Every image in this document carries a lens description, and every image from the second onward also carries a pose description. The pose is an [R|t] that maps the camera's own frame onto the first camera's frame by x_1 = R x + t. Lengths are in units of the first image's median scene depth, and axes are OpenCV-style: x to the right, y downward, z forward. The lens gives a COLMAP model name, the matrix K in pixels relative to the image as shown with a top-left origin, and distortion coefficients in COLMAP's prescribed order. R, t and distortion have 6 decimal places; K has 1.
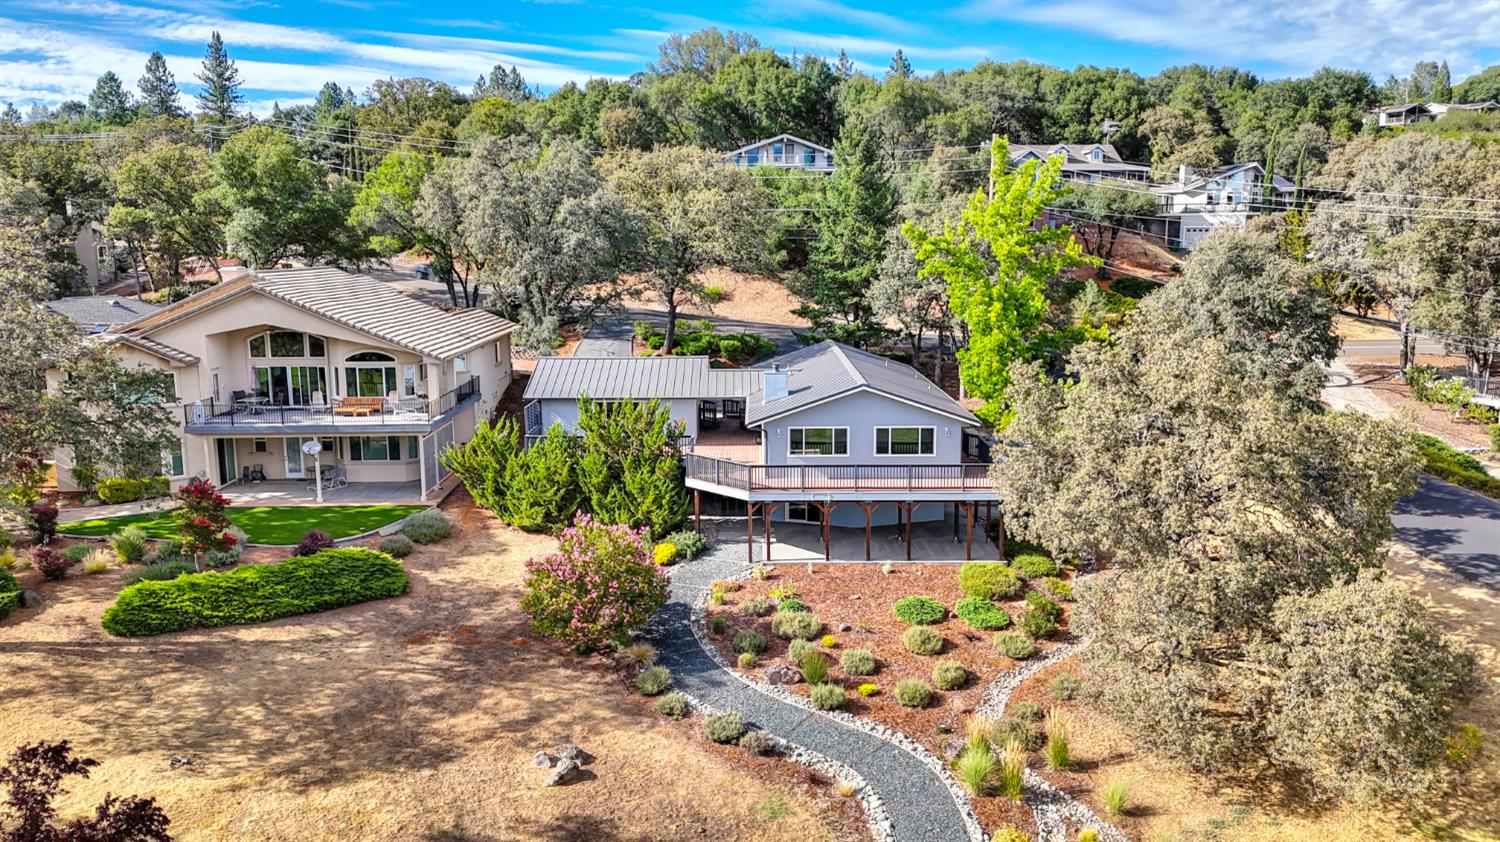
lens RADIAL K [[1100.7, 0, 750.0], [0, 1100.7, 421.0], [0, 0, 1]] dist [0.056525, -0.069810]
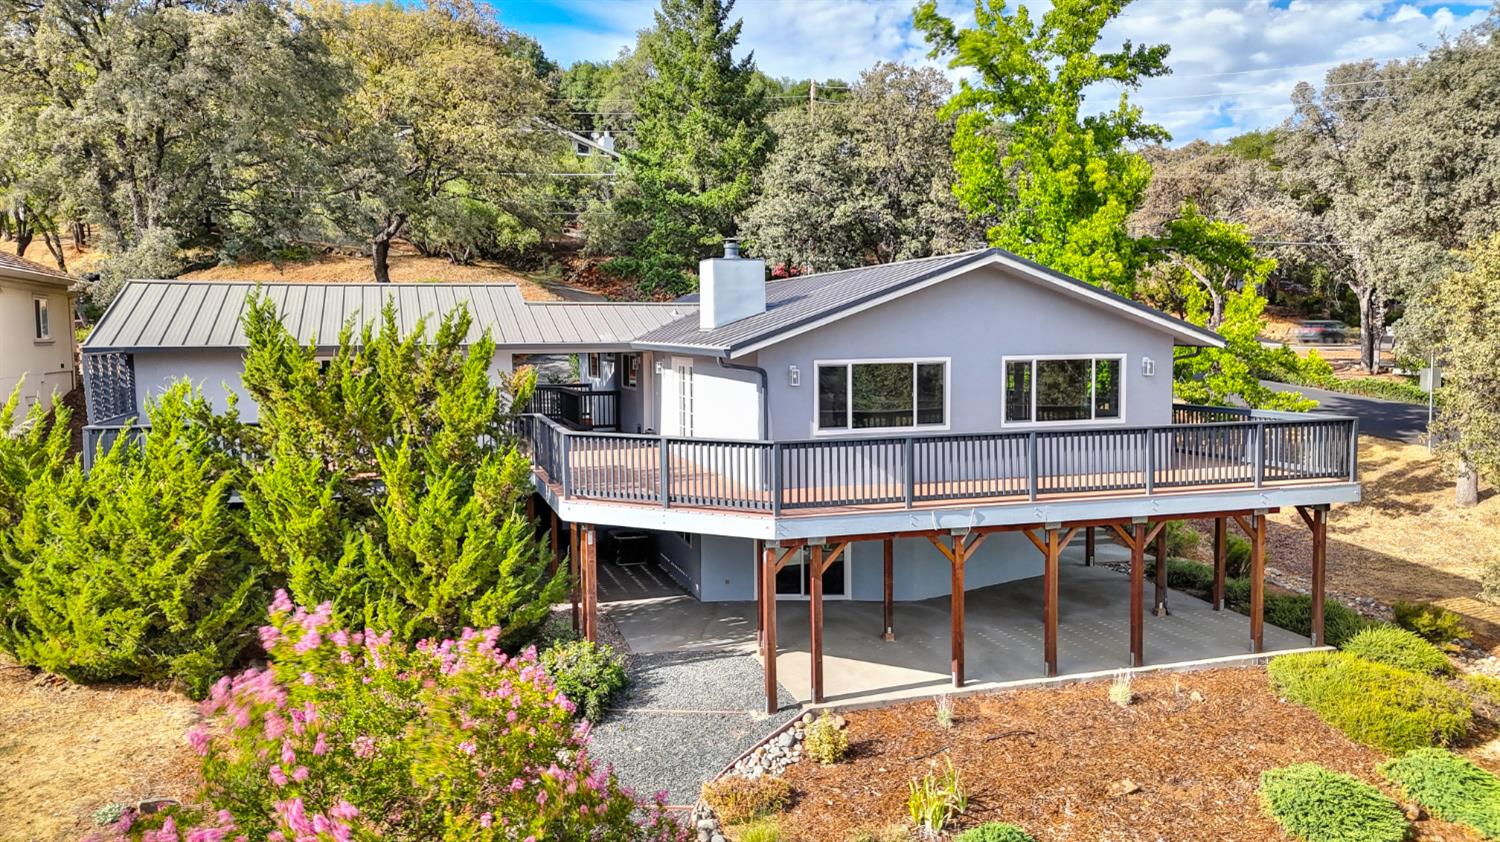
lens RADIAL K [[1100.7, 0, 750.0], [0, 1100.7, 421.0], [0, 0, 1]] dist [0.056525, -0.069810]
pose [[0.952626, -0.026557, 0.302982, -0.116556], [0.052081, 0.995710, -0.076474, 0.059829], [-0.299651, 0.088630, 0.949923, 0.646024]]
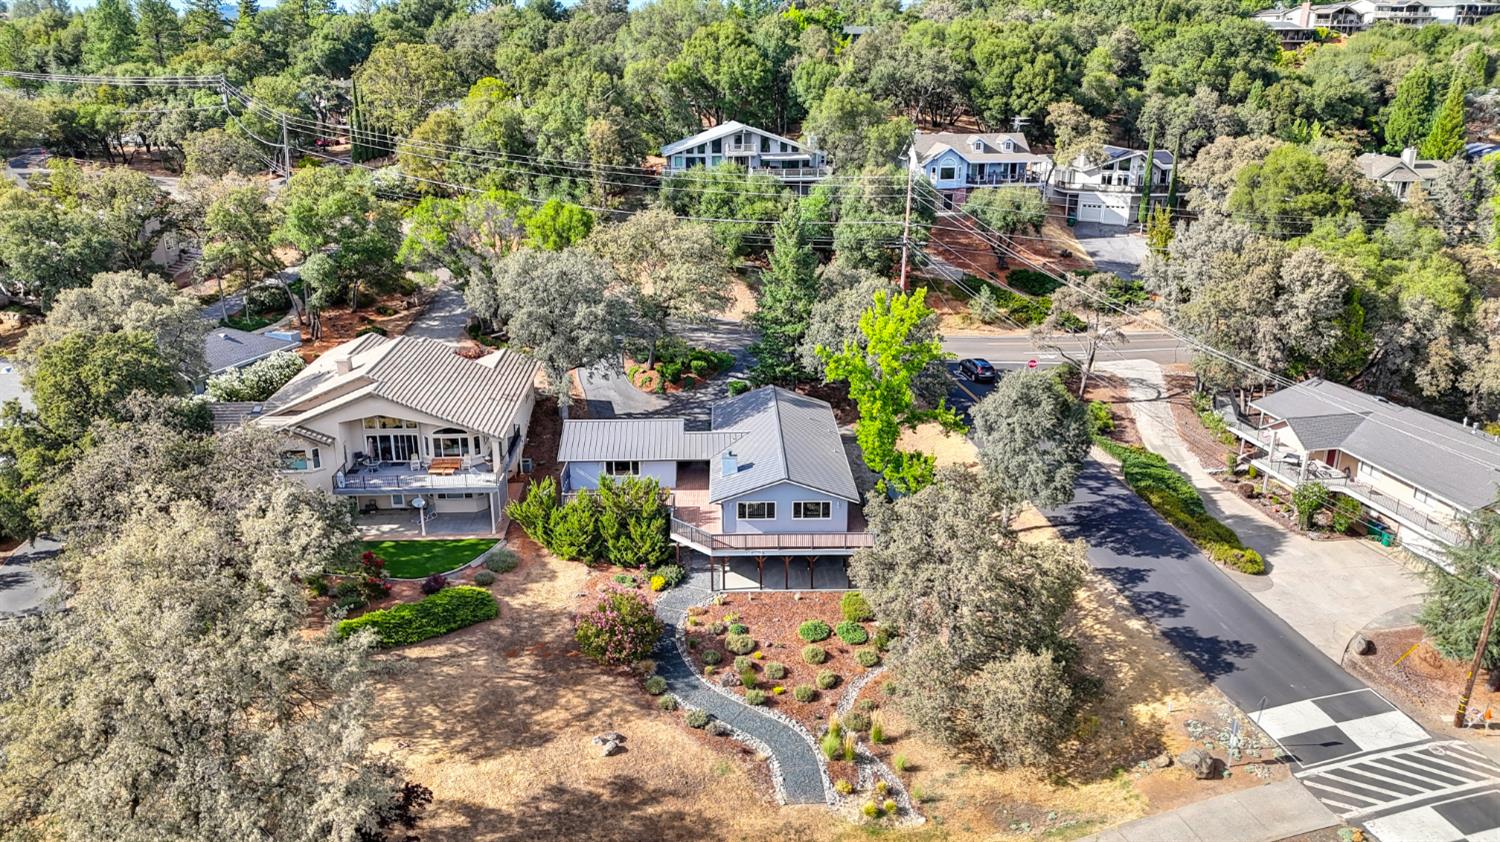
lens RADIAL K [[1100.7, 0, 750.0], [0, 1100.7, 421.0], [0, 0, 1]] dist [0.056525, -0.069810]
pose [[0.999576, -0.002039, 0.029043, 0.008851], [-0.002712, 0.986691, 0.162581, -0.372843], [-0.028988, -0.162591, 0.986268, -0.530056]]
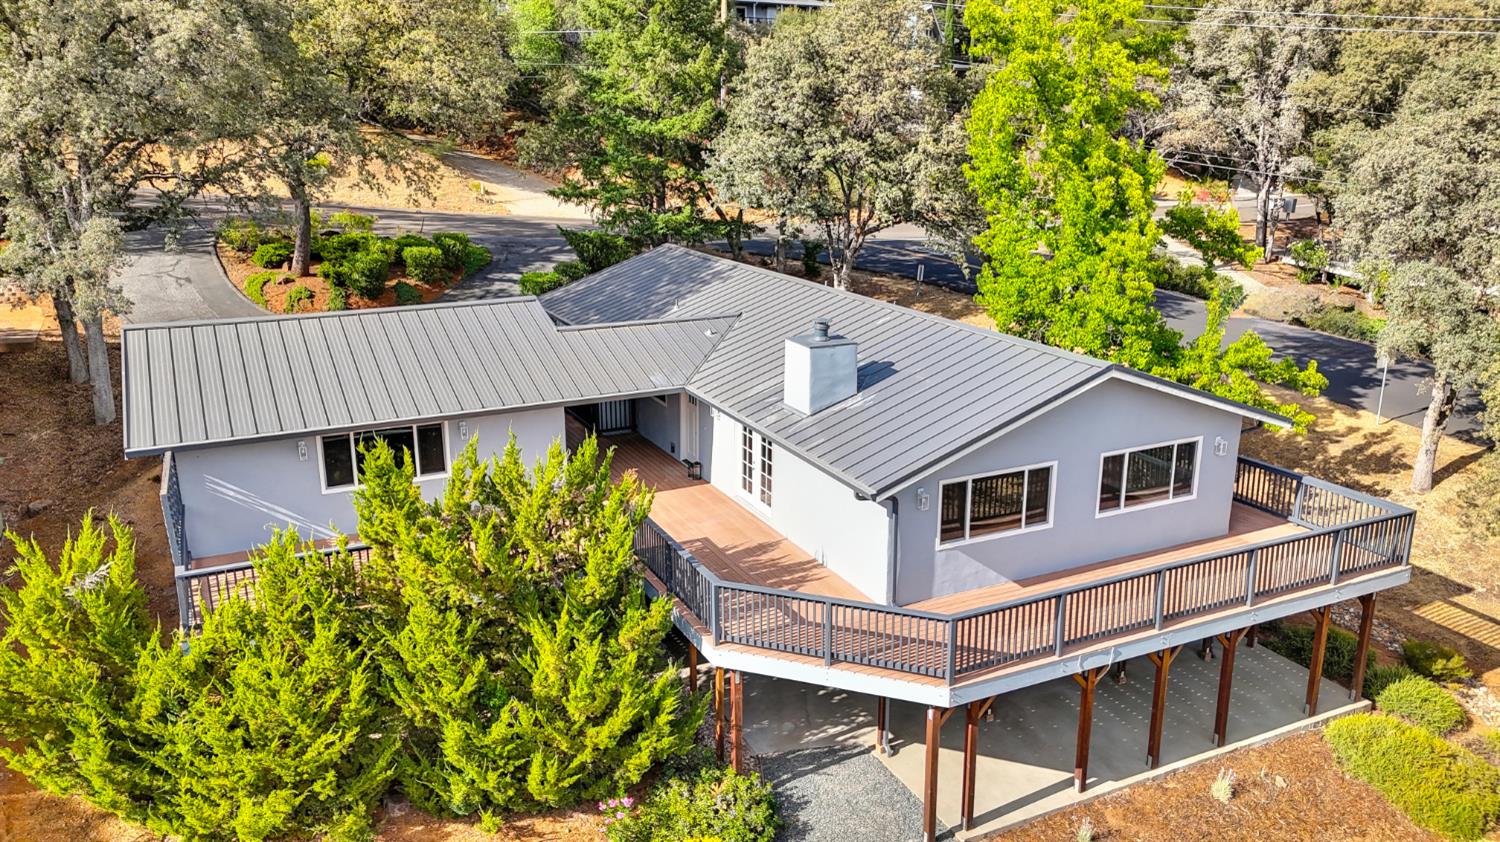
lens RADIAL K [[1110.1, 0, 750.0], [0, 1110.1, 421.0], [0, 0, 1]] dist [0.010144, 0.003949]
pose [[0.896625, -0.114900, 0.427623, -0.211950], [0.067091, 0.989849, 0.125293, -0.076528], [-0.437678, -0.083651, 0.895232, 0.687284]]
